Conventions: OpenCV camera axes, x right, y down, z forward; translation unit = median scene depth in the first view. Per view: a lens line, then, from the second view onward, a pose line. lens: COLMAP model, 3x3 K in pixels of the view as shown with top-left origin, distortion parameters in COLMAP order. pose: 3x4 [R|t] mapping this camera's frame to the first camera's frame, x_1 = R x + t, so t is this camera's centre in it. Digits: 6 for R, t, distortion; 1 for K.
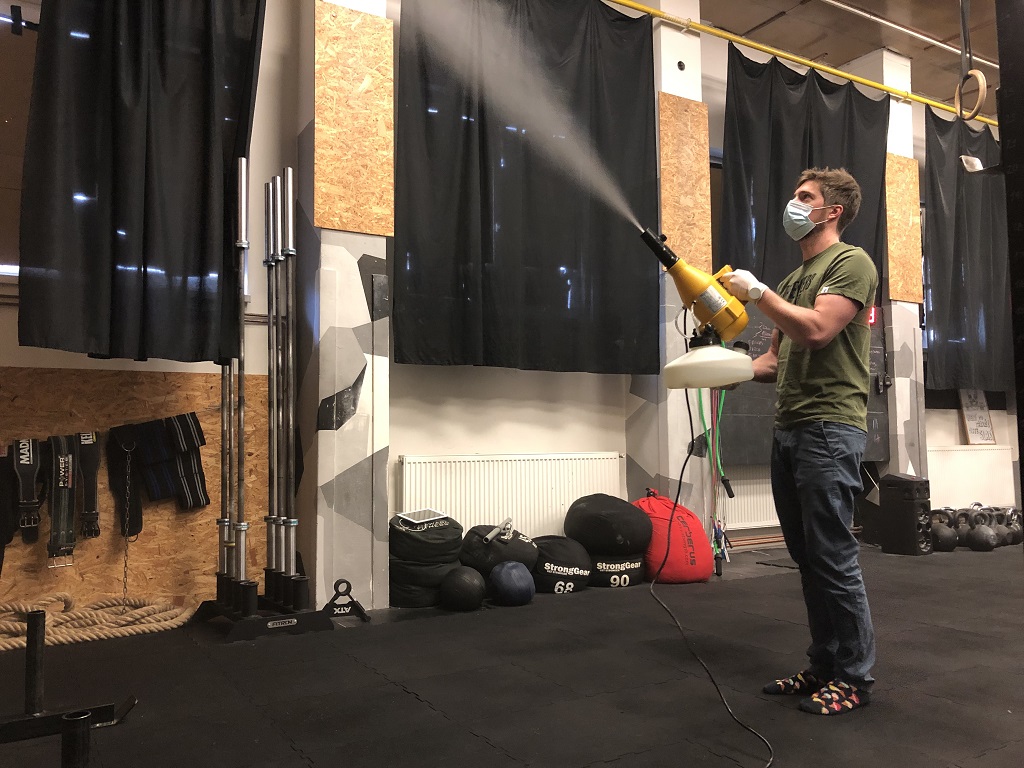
lens RADIAL K [[837.1, 0, 512.0], [0, 837.1, 384.0], [0, 0, 1]] dist [0.053001, -0.078409]
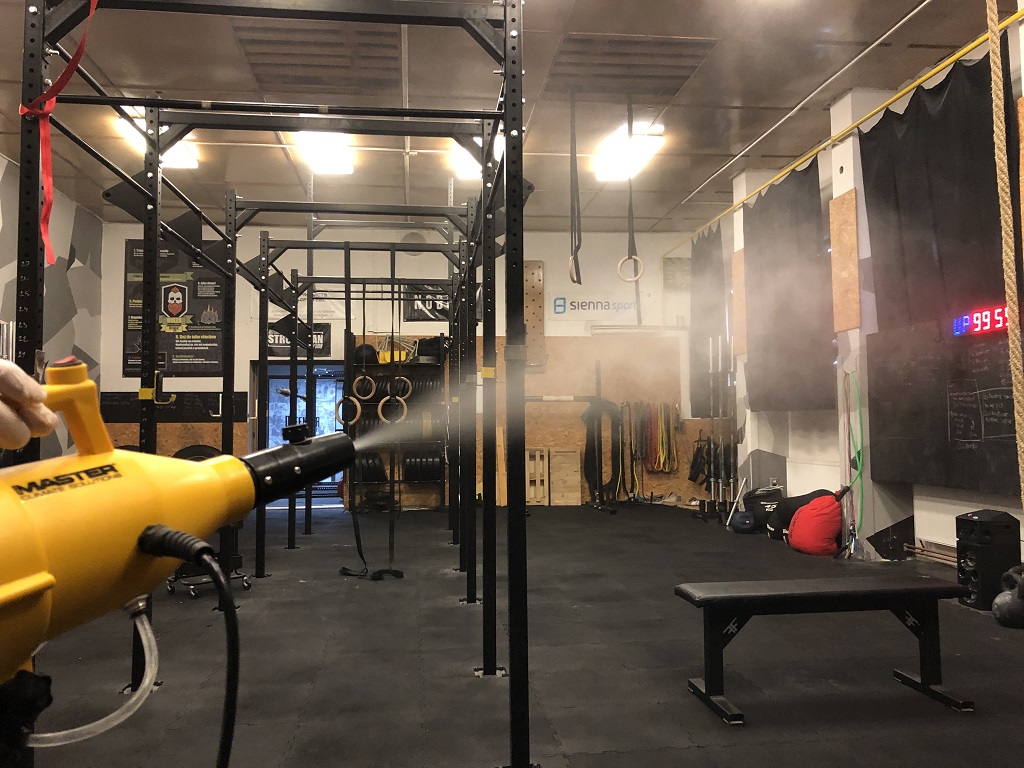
lens RADIAL K [[828.9, 0, 512.0], [0, 828.9, 384.0], [0, 0, 1]] dist [0.040460, -0.074672]
pose [[-0.403088, -0.029499, -0.914686, 1.624016], [0.082179, 0.994276, -0.068280, -0.001687], [0.911464, -0.102691, -0.398357, 1.046512]]
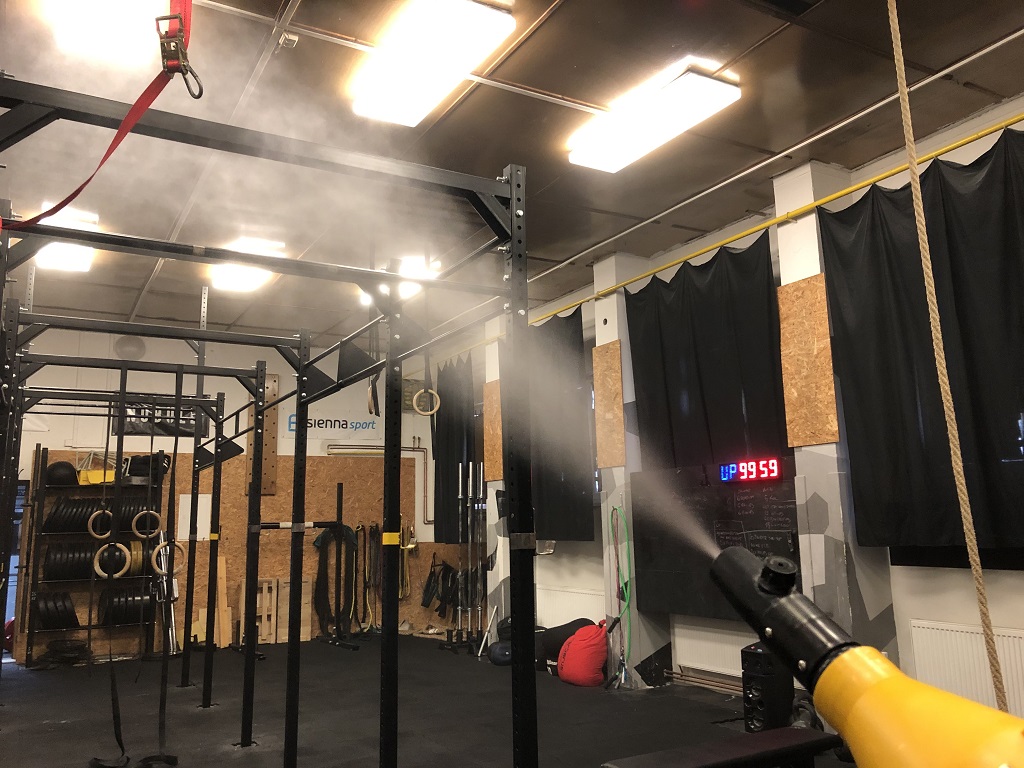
lens RADIAL K [[837.1, 0, 512.0], [0, 837.1, 384.0], [0, 0, 1]] dist [0.053001, -0.078409]
pose [[-0.011299, -0.153410, -0.988098, 1.651287], [0.094812, 0.983545, -0.153788, -0.068918], [0.995431, -0.095421, 0.003432, 0.852175]]
